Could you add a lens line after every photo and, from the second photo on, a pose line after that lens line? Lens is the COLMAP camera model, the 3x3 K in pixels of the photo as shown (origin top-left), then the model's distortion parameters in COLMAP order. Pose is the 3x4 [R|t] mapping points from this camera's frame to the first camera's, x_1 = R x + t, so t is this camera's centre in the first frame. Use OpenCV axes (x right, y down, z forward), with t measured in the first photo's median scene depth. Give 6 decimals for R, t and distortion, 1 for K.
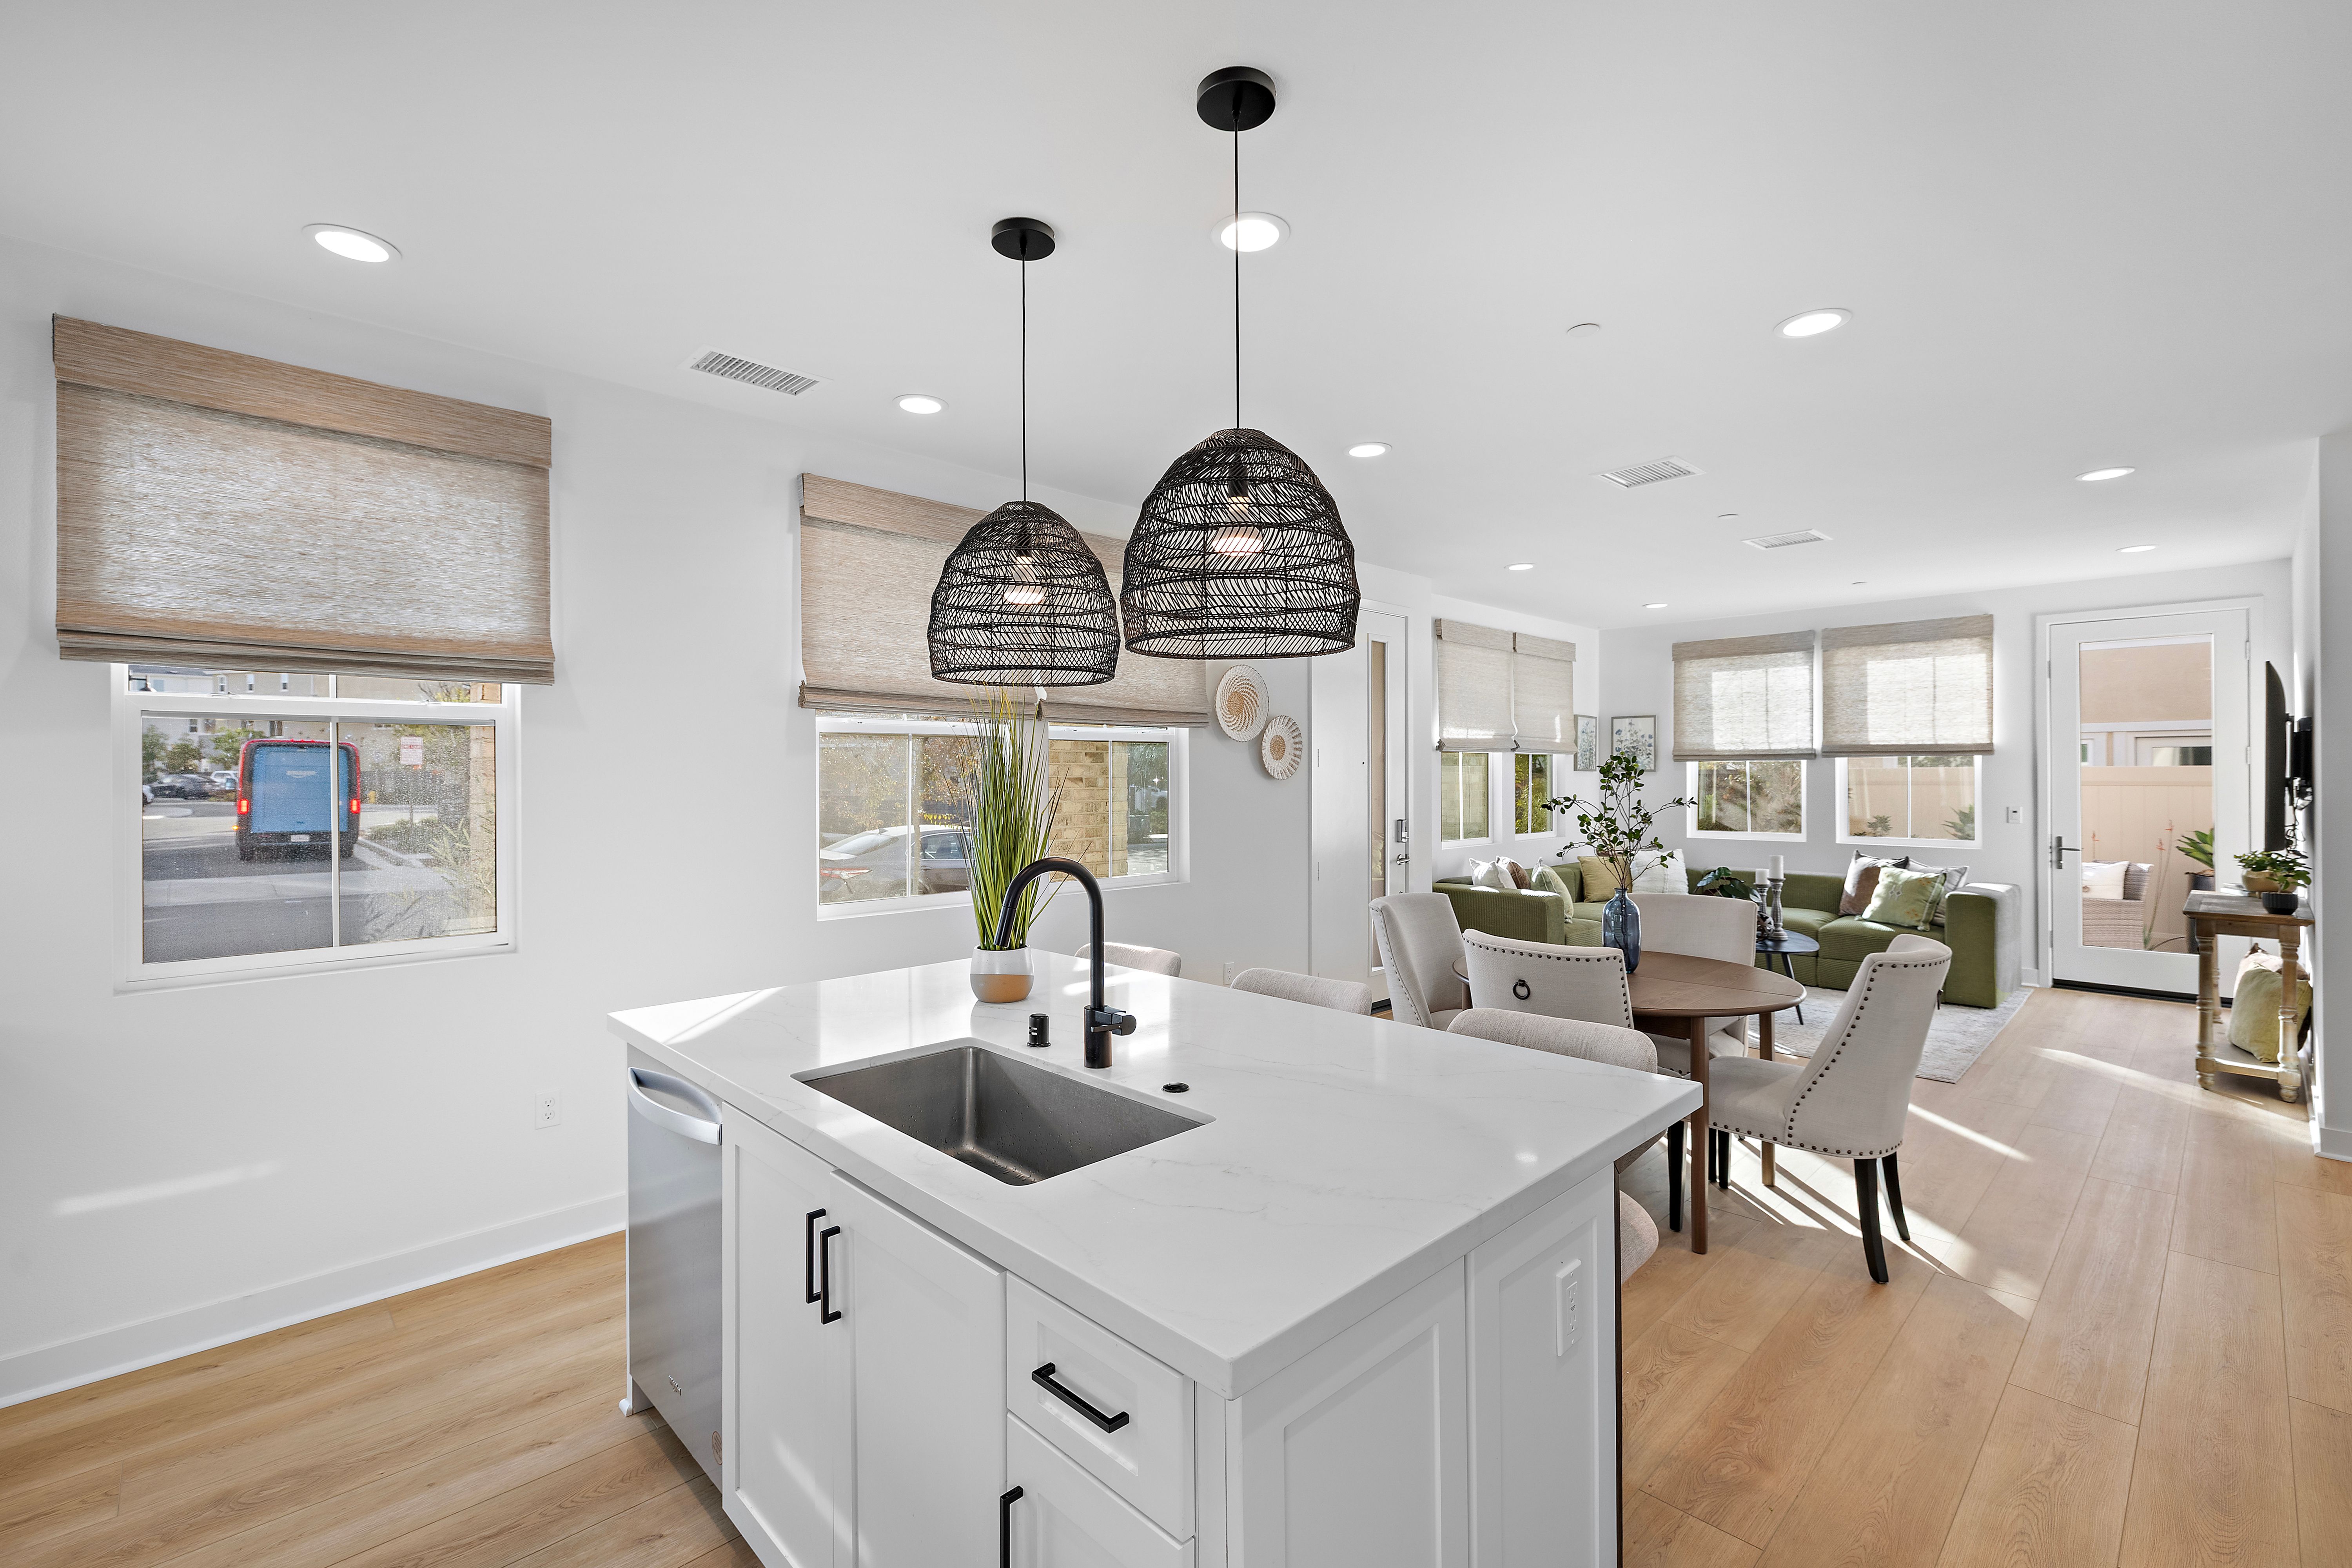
lens RADIAL K [[1005.7, 0, 1169.9], [0, 1005.7, 771.9], [0, 0, 1]] dist [0.000433, -0.000036]
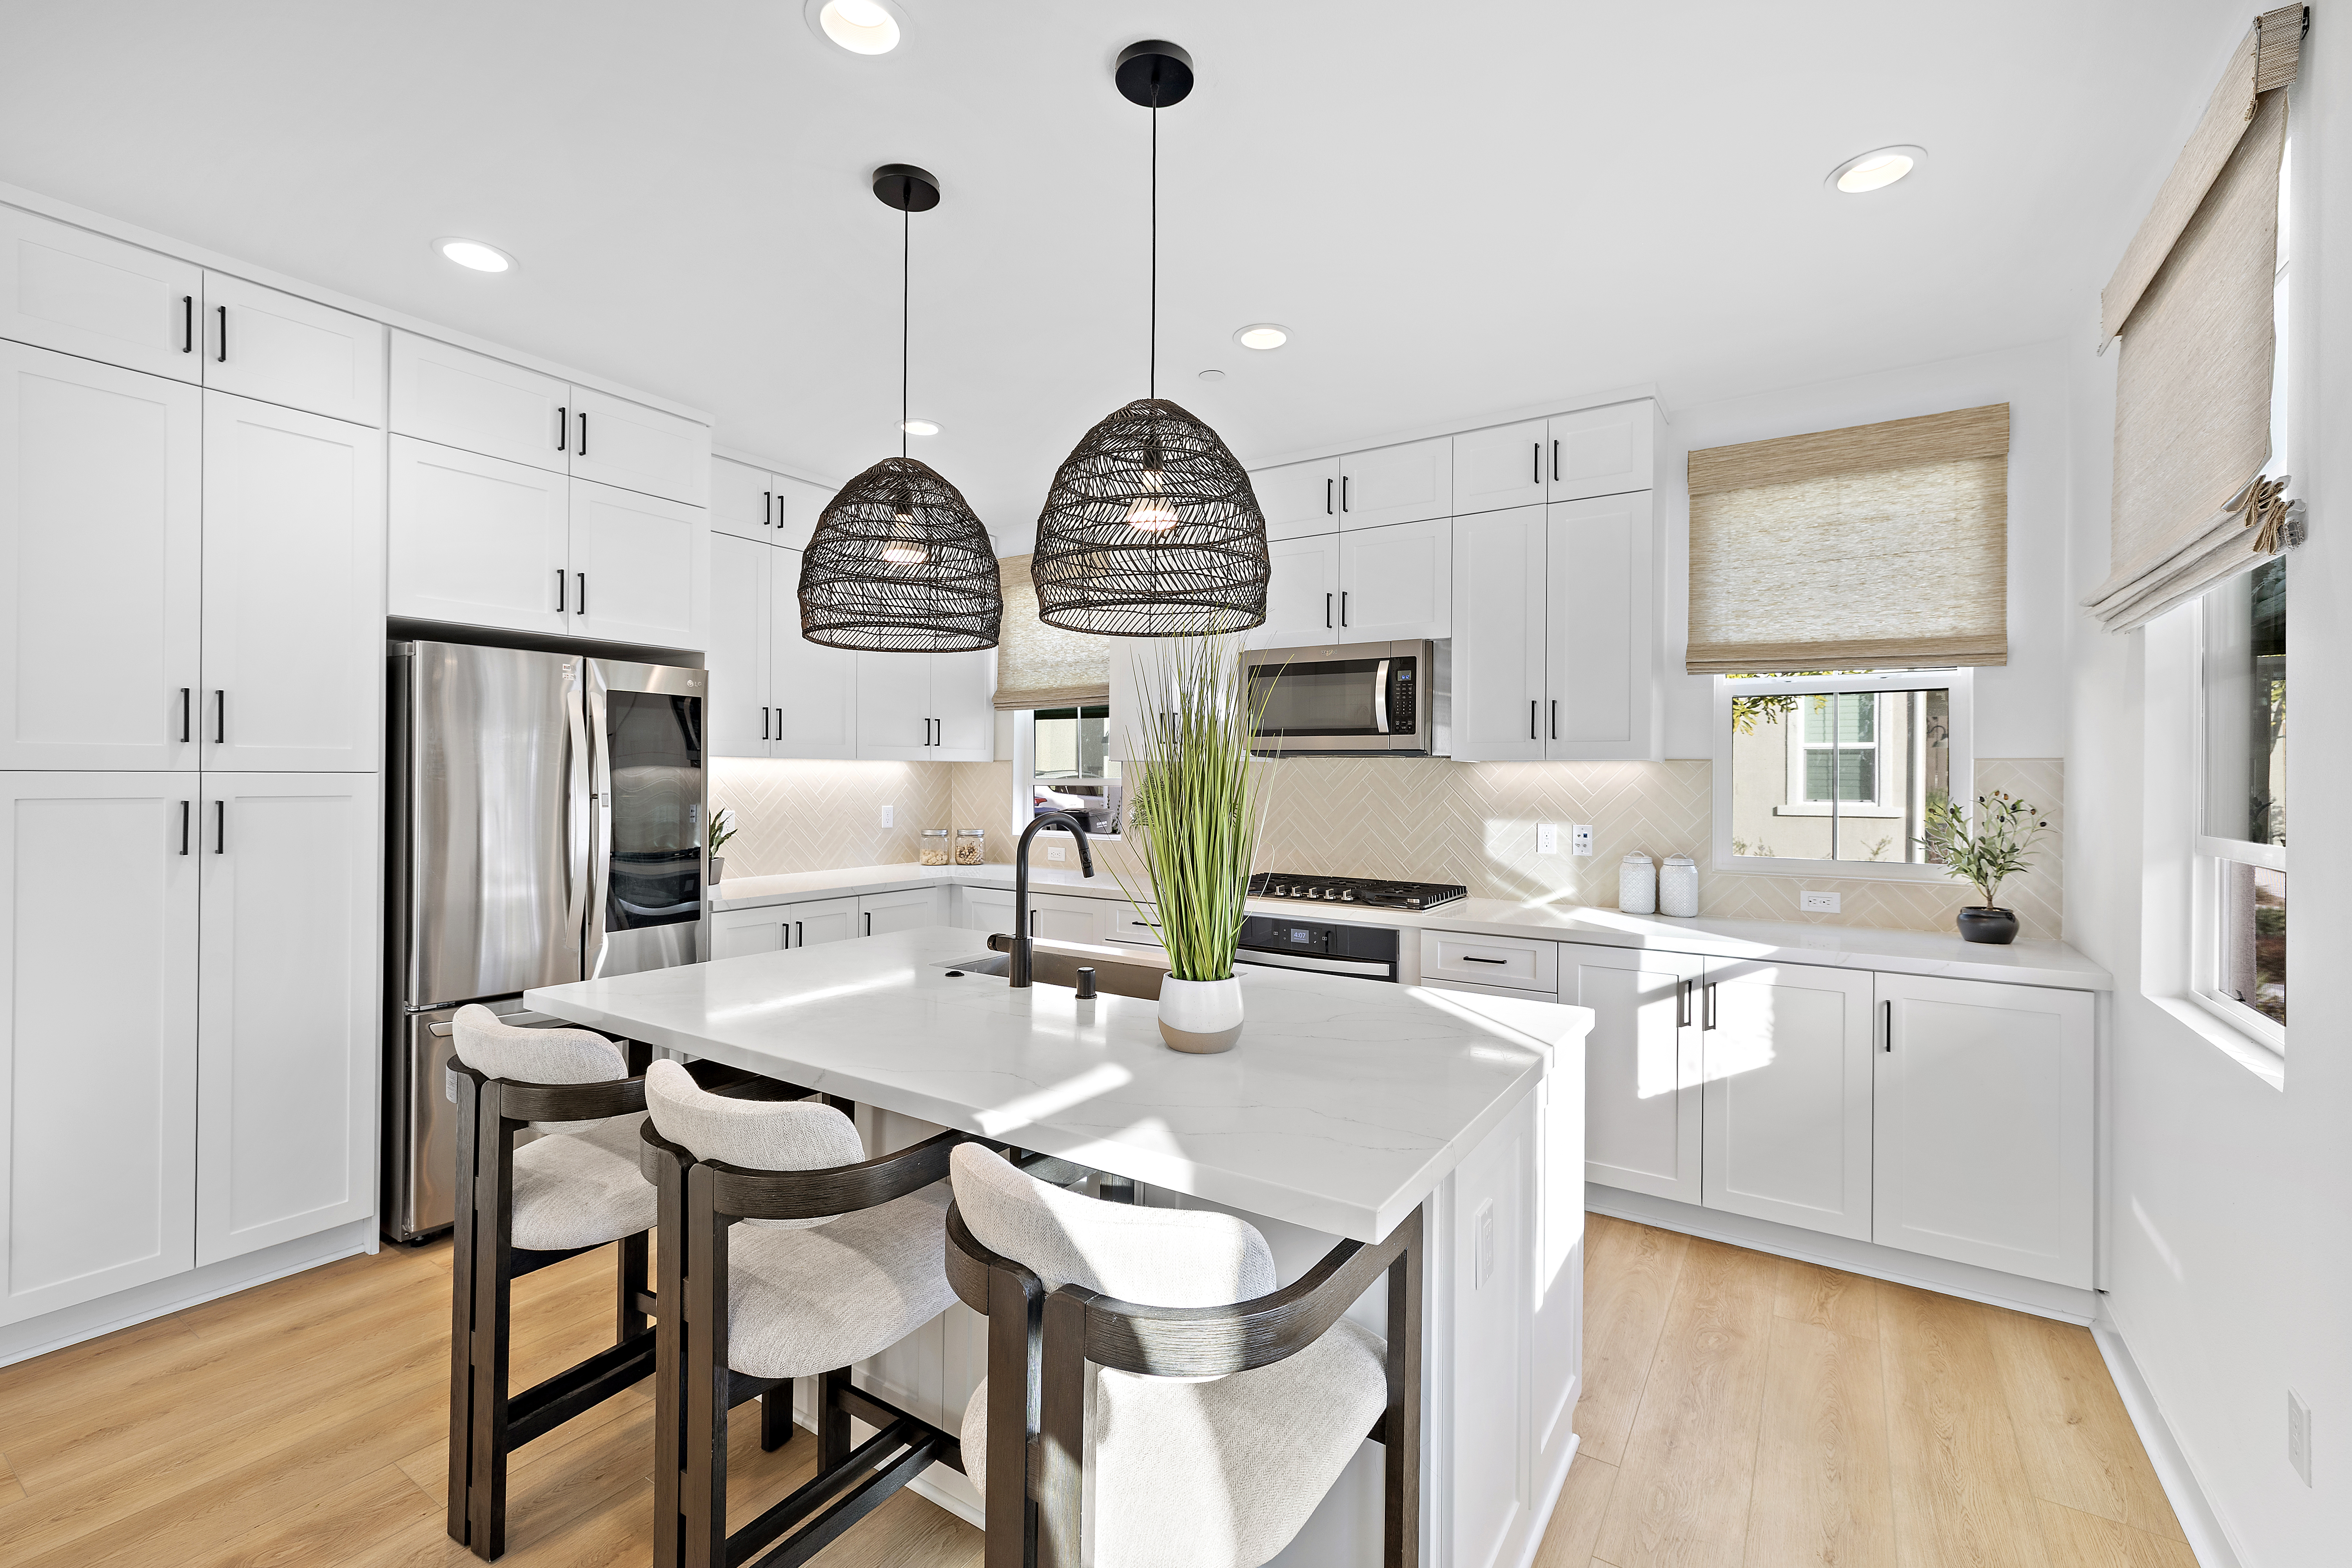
lens RADIAL K [[1005.7, 0, 1169.9], [0, 1005.7, 771.9], [0, 0, 1]] dist [0.000433, -0.000036]
pose [[-0.974438, -0.004977, -0.224602, 0.002752], [-0.003972, 0.999980, -0.004925, 0.010274], [0.224622, -0.003907, -0.974438, 0.583613]]
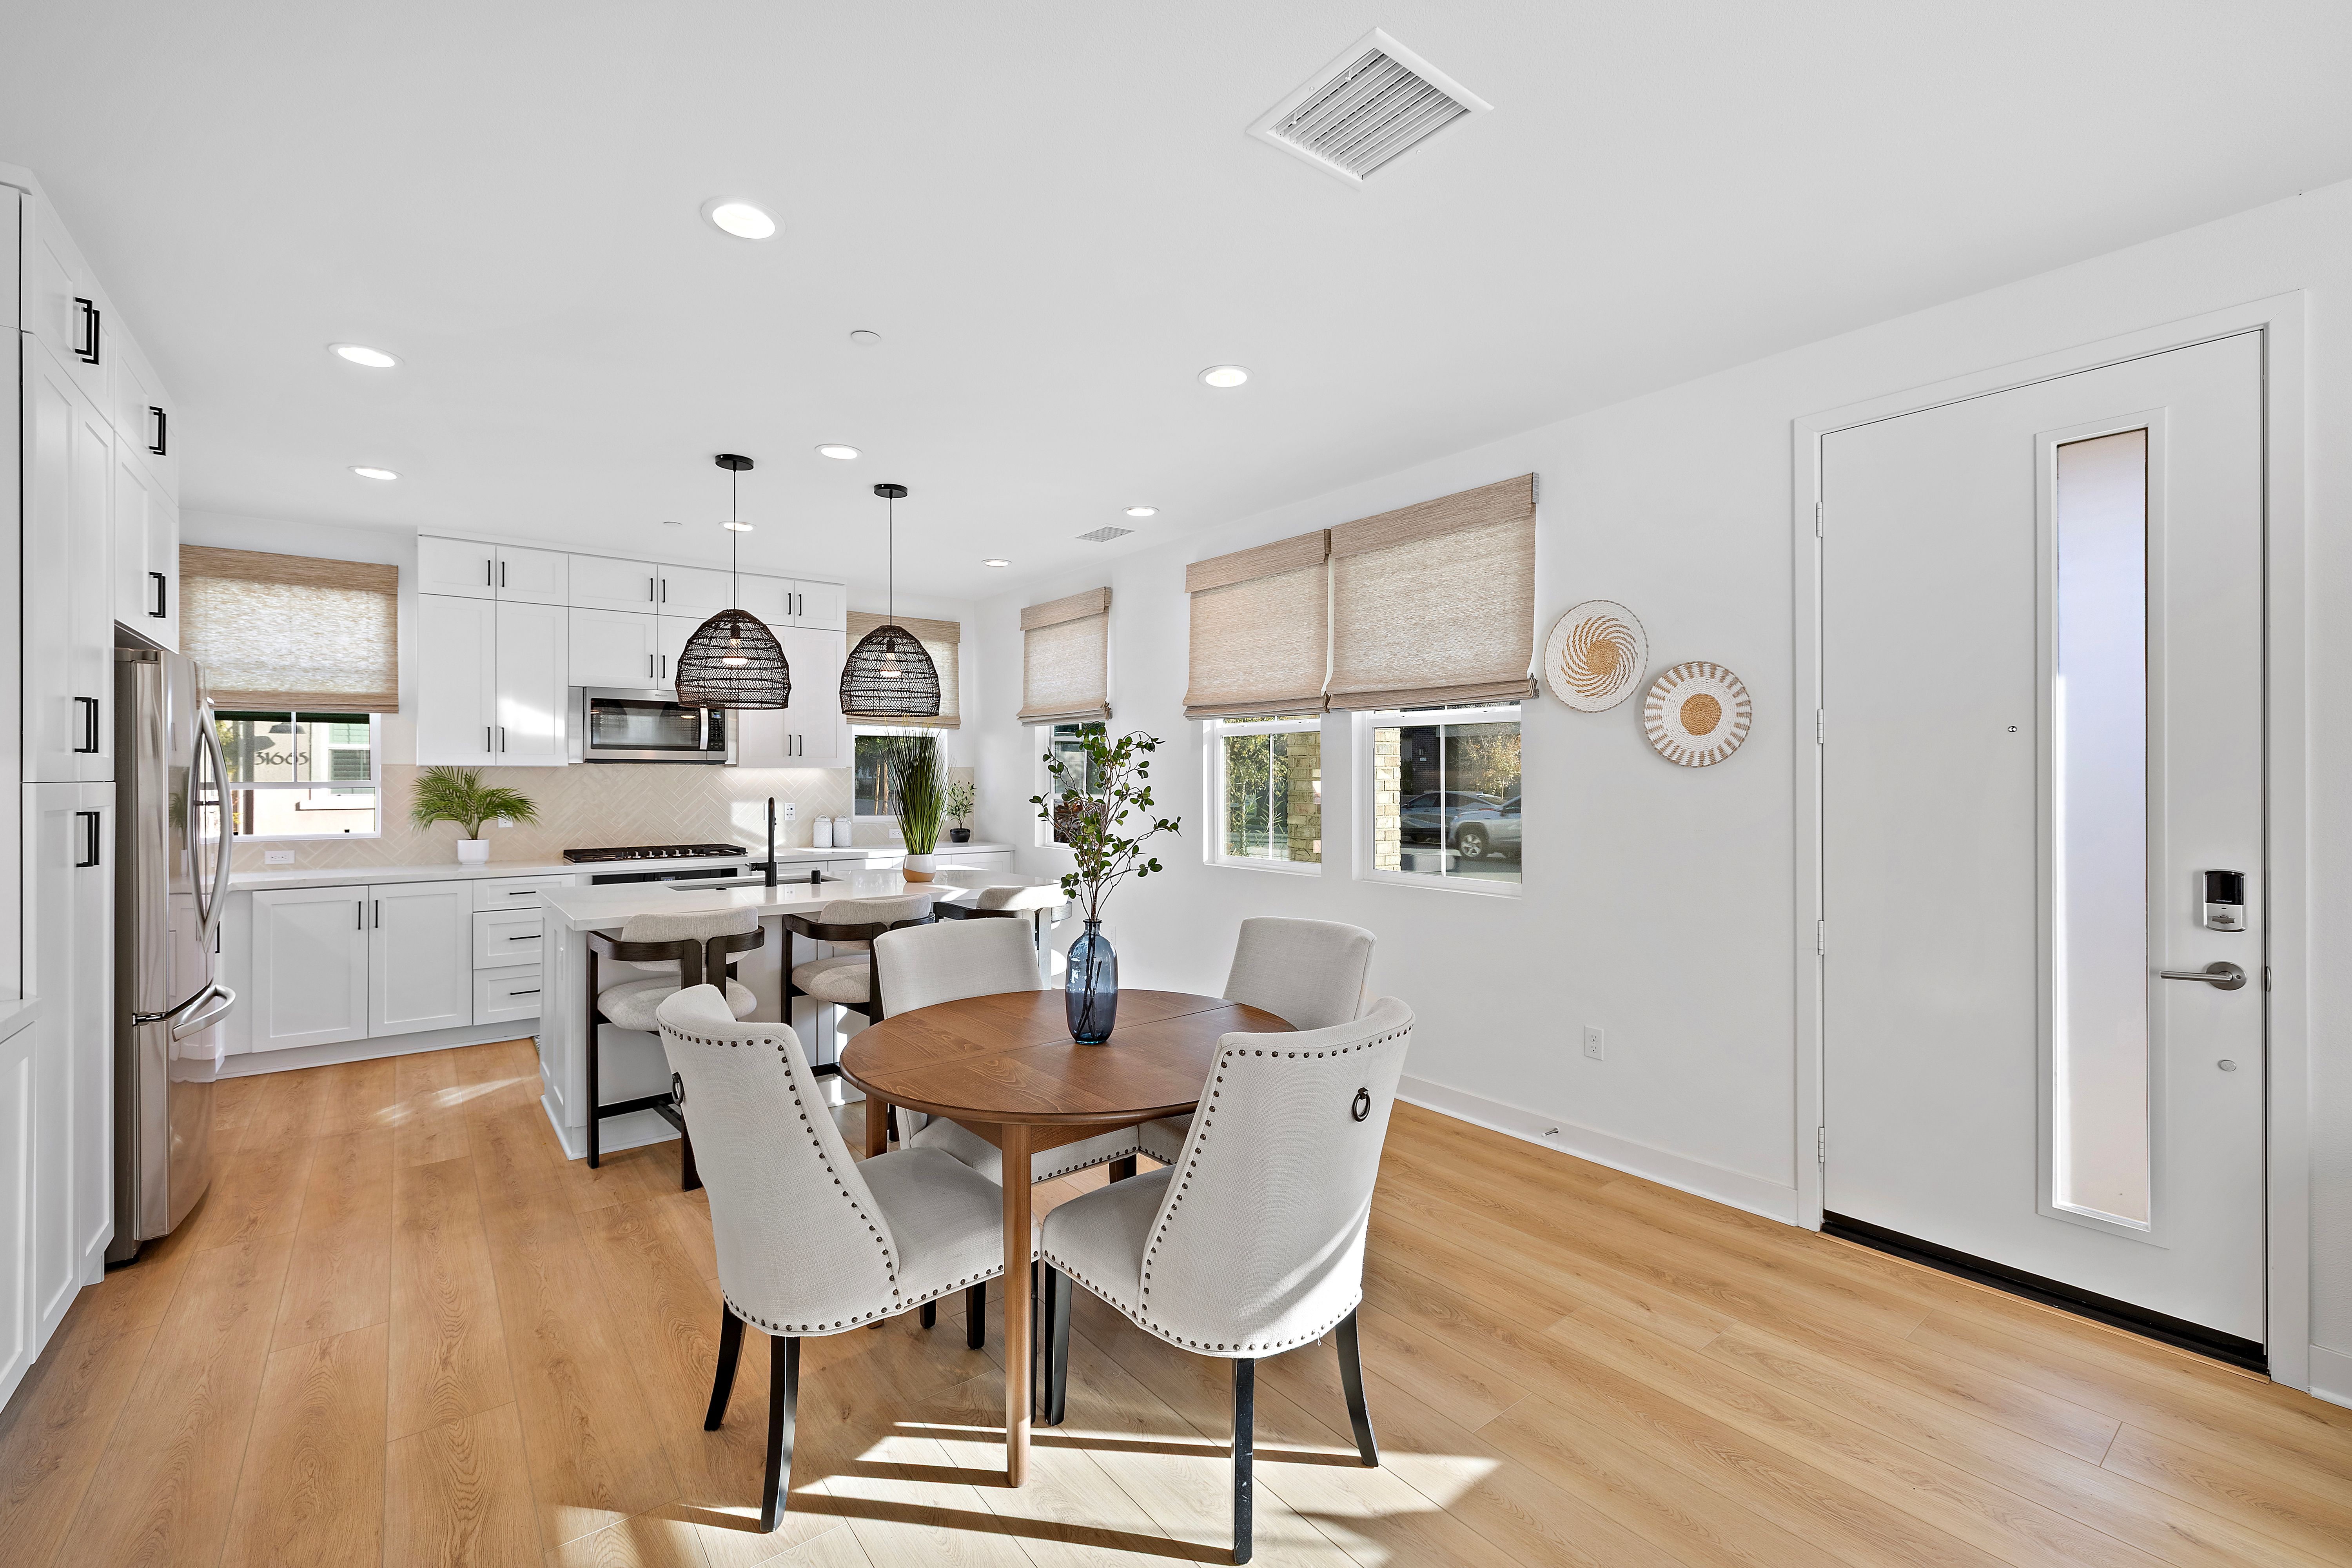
lens RADIAL K [[987.5, 0, 1172.0], [0, 987.5, 774.7], [0, 0, 1]] dist [0.001497, -0.000033]
pose [[-0.097945, 0.001397, -0.995191, 0.563564], [0.003278, 0.999994, 0.001081, 0.008064], [0.995186, -0.003156, -0.097949, 0.568312]]
